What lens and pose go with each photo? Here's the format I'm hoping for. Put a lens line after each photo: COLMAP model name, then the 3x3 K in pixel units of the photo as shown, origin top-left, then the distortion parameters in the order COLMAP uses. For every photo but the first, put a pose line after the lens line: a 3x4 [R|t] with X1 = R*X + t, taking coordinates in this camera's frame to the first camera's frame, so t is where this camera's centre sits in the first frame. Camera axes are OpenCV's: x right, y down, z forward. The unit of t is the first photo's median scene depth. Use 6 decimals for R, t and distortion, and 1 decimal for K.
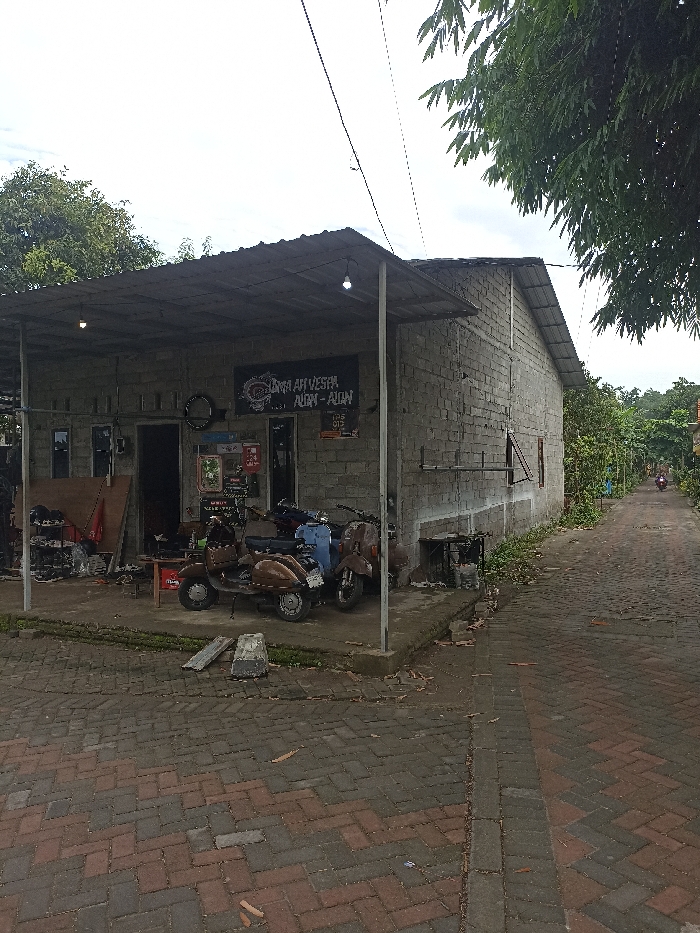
lens RADIAL K [[678.8, 0, 350.9], [0, 678.8, 470.1], [0, 0, 1]] dist [0.071039, -0.079344]
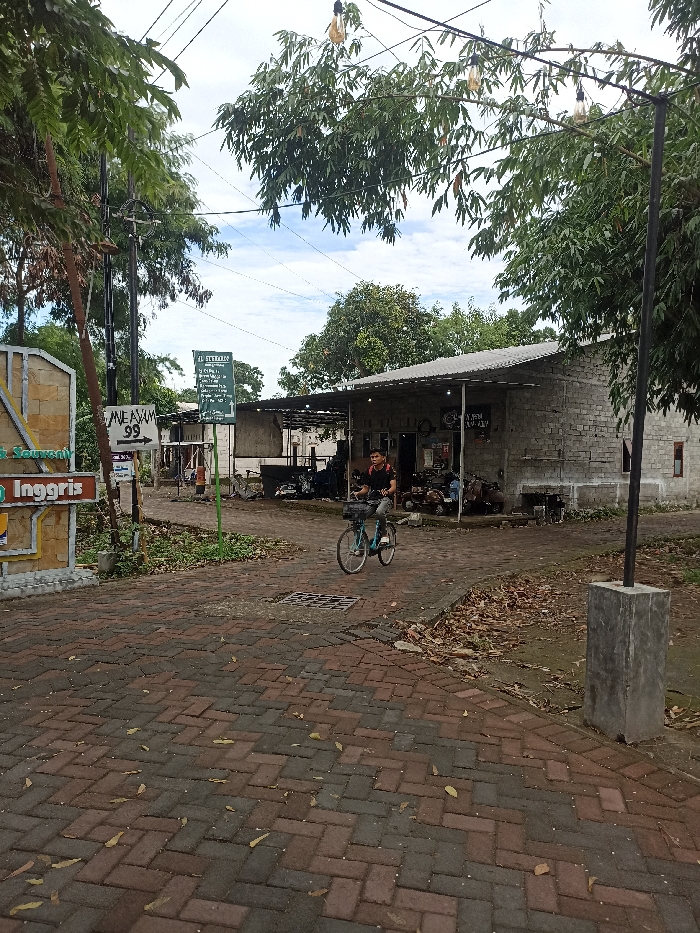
lens RADIAL K [[679.8, 0, 350.0], [0, 679.8, 466.5], [0, 0, 1]] dist [0.077221, -0.075195]
pose [[0.896845, 0.039831, -0.440549, 0.679892], [-0.034867, 0.999204, 0.019360, 0.000480], [0.440970, -0.002002, 0.897520, -1.337401]]
